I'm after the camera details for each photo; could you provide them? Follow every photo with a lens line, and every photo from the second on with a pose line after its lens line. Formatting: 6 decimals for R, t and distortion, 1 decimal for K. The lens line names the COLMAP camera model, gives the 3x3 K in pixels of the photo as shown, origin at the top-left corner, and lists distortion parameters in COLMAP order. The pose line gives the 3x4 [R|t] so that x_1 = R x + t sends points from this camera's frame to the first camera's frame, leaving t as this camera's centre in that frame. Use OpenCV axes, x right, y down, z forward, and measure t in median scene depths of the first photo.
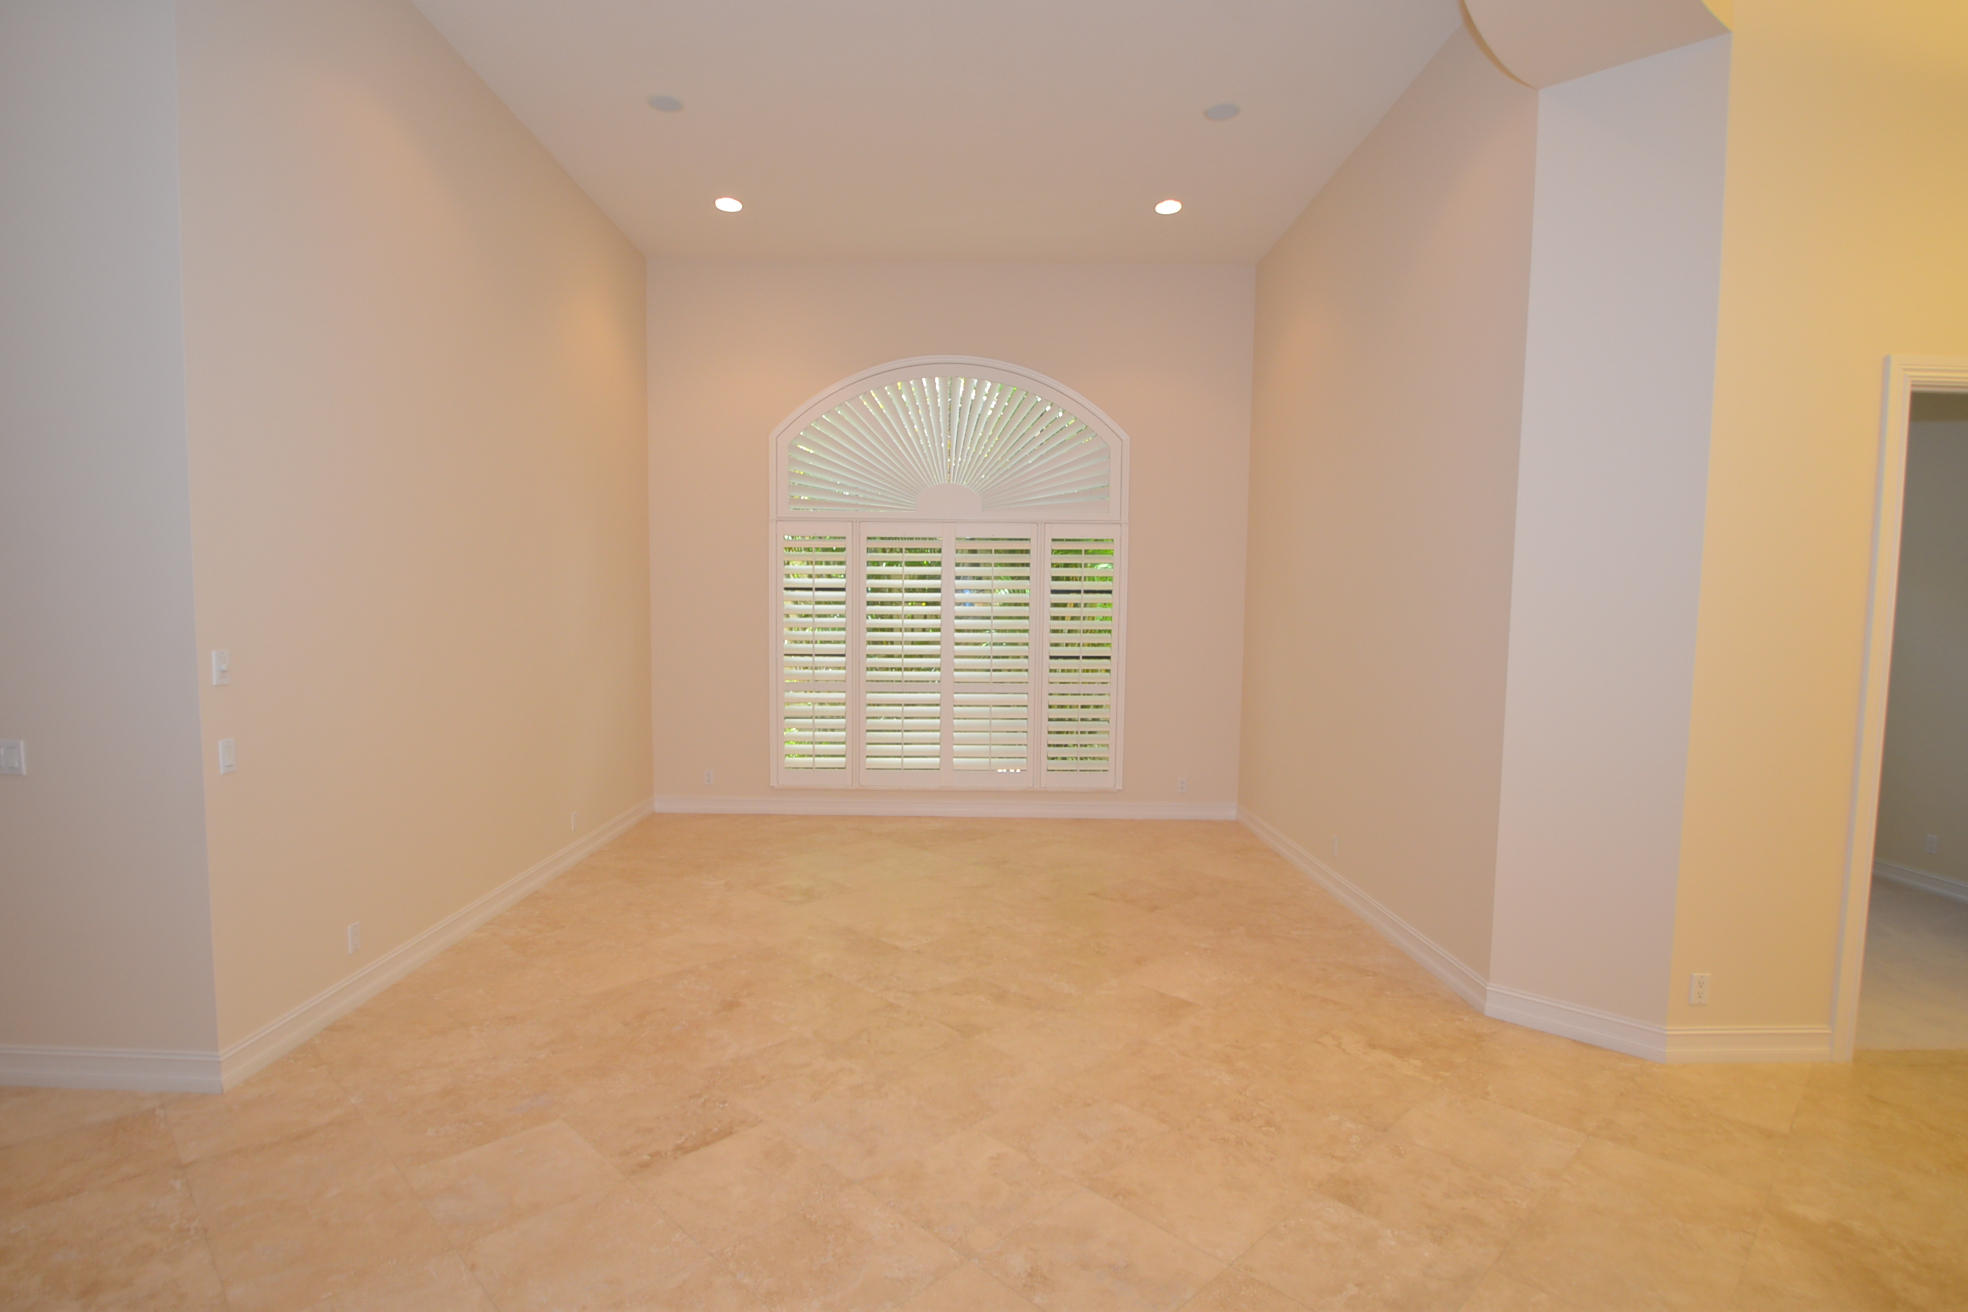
lens RADIAL K [[920.6, 0, 1008.7], [0, 920.6, 690.9], [0, 0, 1]] dist [-0.019286, 0.000393]
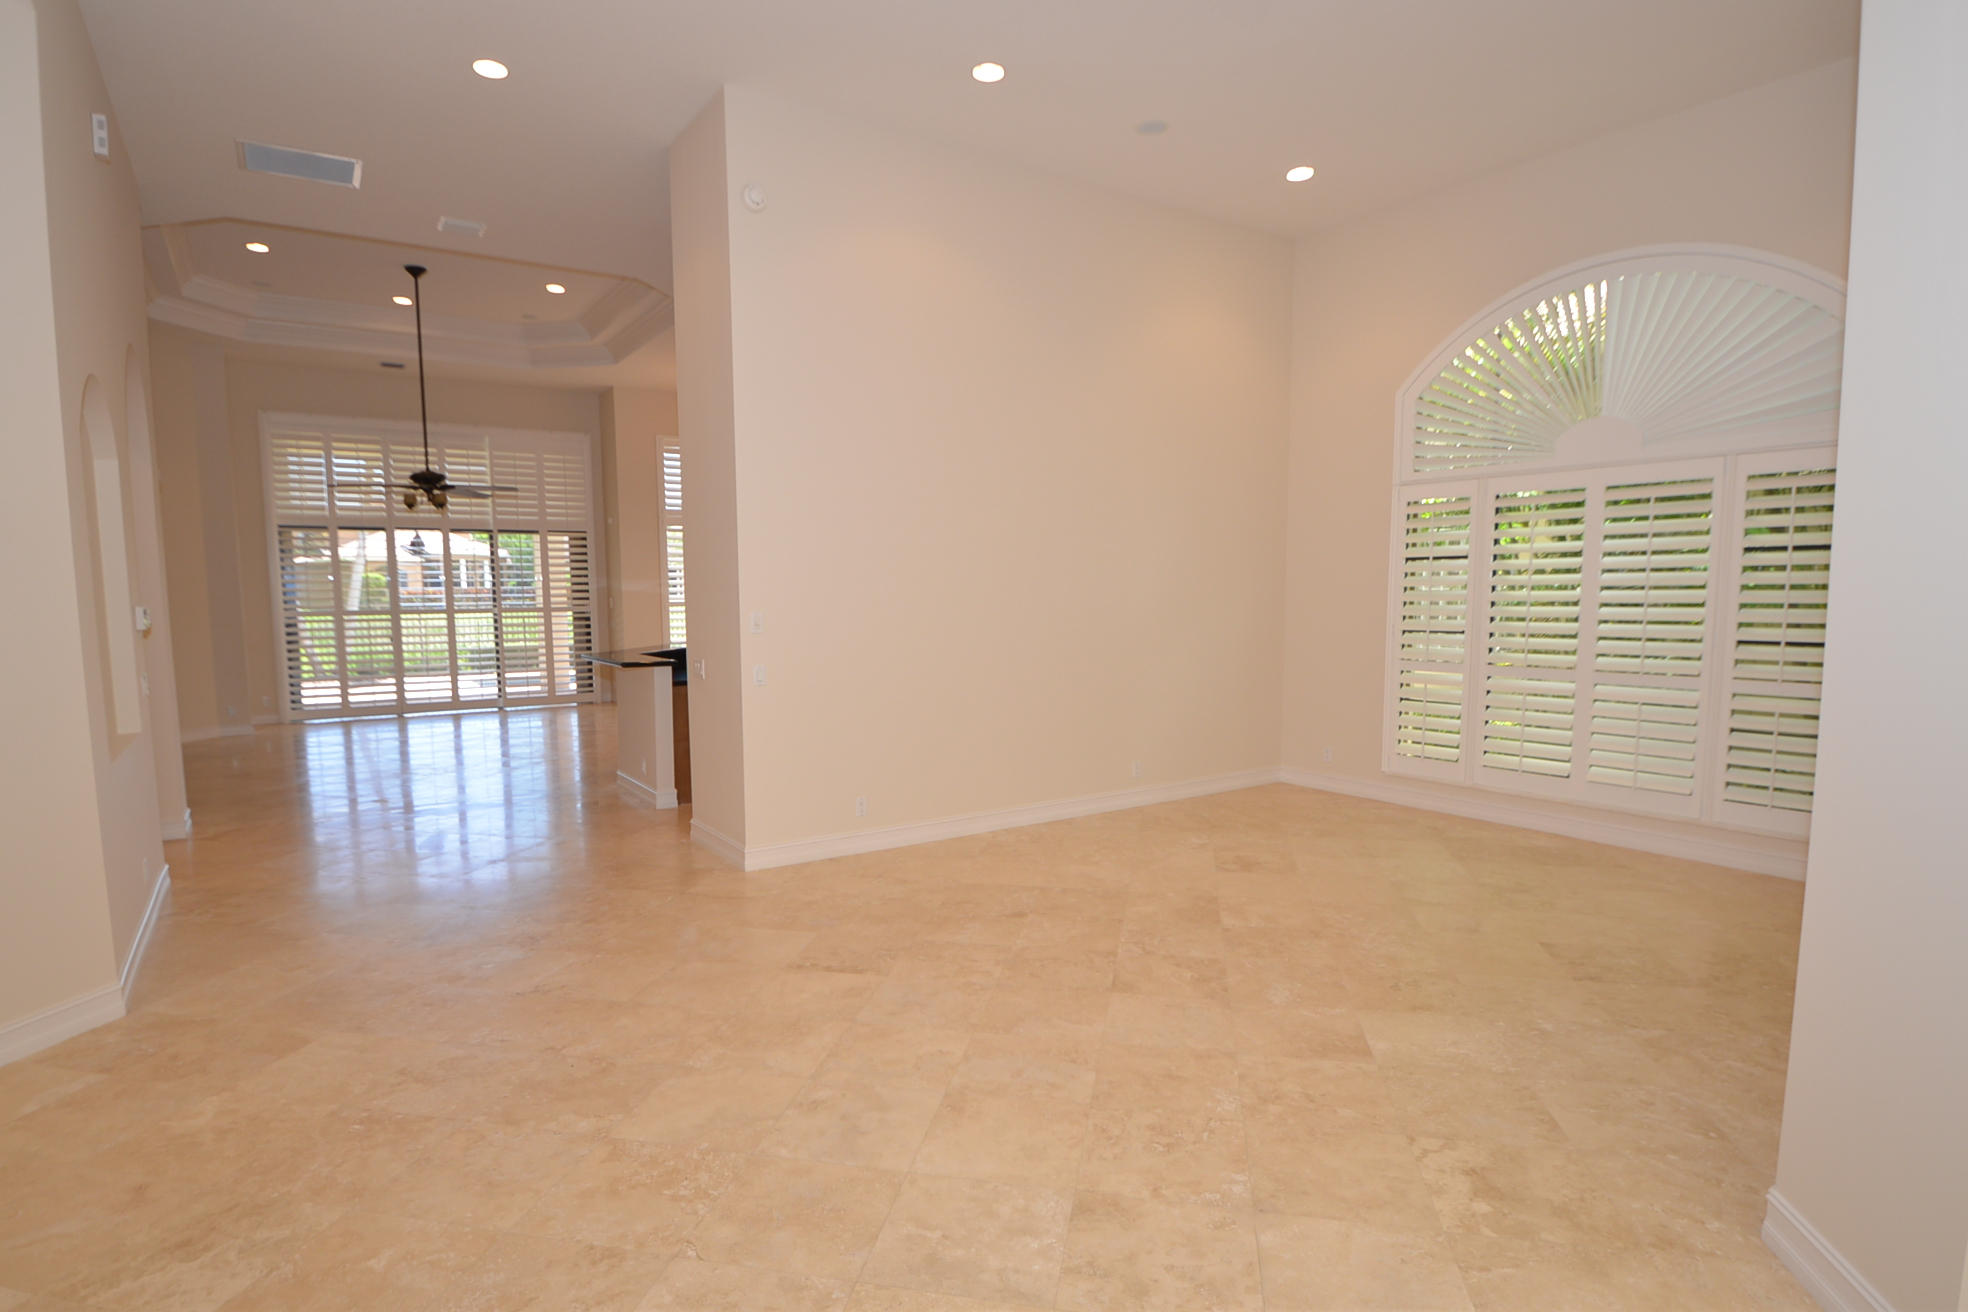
lens RADIAL K [[966.1, 0, 969.7], [0, 966.1, 670.1], [0, 0, 1]] dist [-0.024690, -0.000459]
pose [[0.598063, 0.056801, -0.799434, 0.643106], [-0.055312, 0.998032, 0.029533, -0.008554], [0.799538, 0.026556, 0.600028, 0.188479]]
